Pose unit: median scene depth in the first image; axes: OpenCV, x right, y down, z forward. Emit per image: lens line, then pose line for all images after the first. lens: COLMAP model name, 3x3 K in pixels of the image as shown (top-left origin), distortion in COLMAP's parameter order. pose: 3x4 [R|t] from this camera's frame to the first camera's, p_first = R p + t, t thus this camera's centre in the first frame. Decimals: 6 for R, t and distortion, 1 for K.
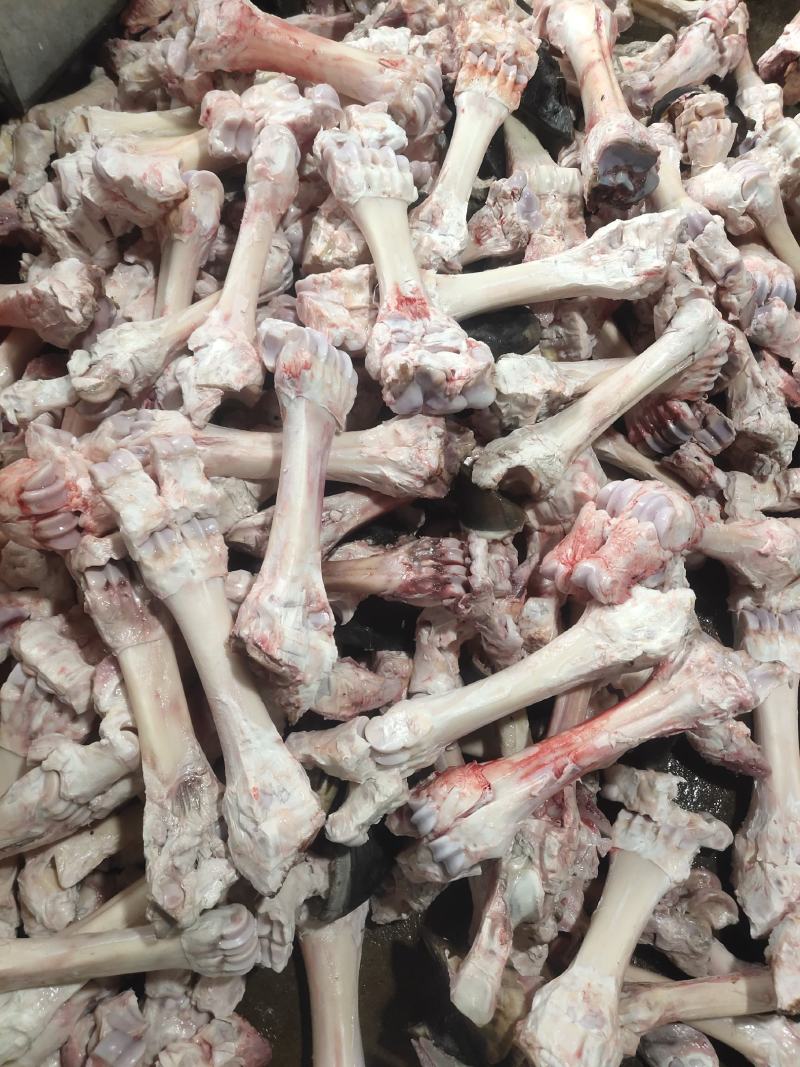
lens RADIAL K [[852.7, 0, 389.2], [0, 852.7, 523.6], [0, 0, 1]] dist [-0.034704, 0.087665]
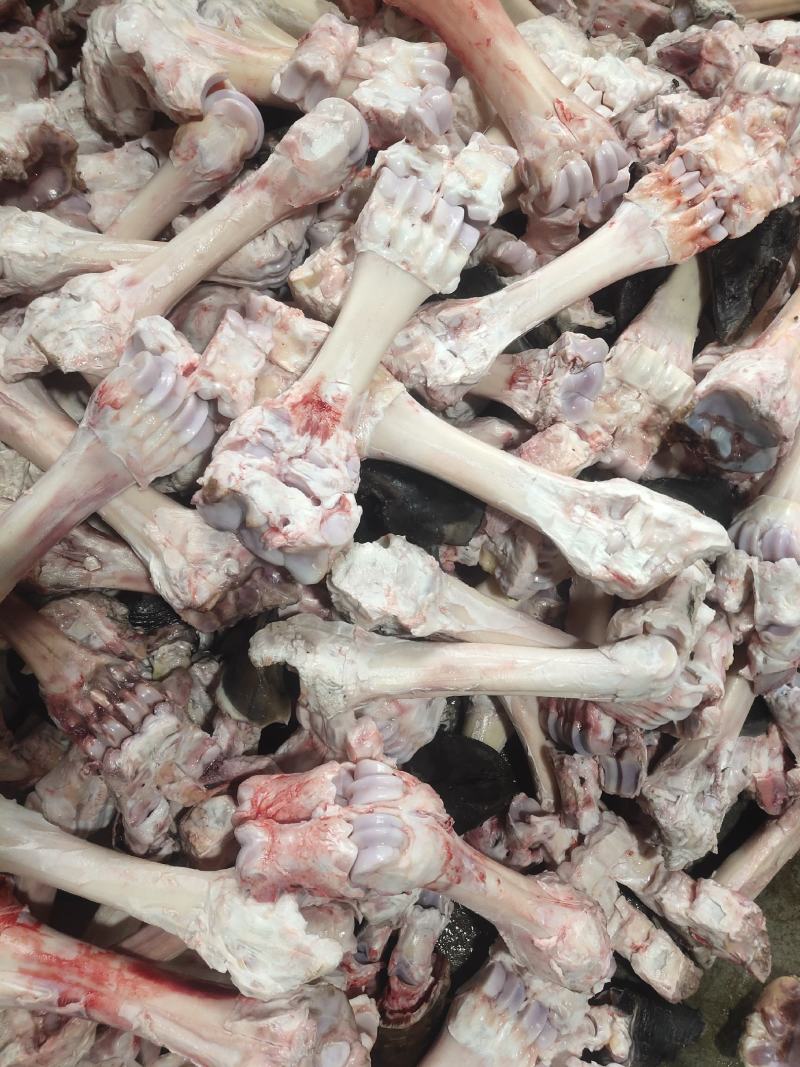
lens RADIAL K [[850.7, 0, 401.1], [0, 850.7, 522.4], [0, 0, 1]] dist [-0.027052, 0.074970]
pose [[0.761895, 0.628974, -0.154618, 0.255983], [-0.605080, 0.776347, 0.176531, -0.354589], [0.231071, -0.040942, 0.972075, 0.283207]]
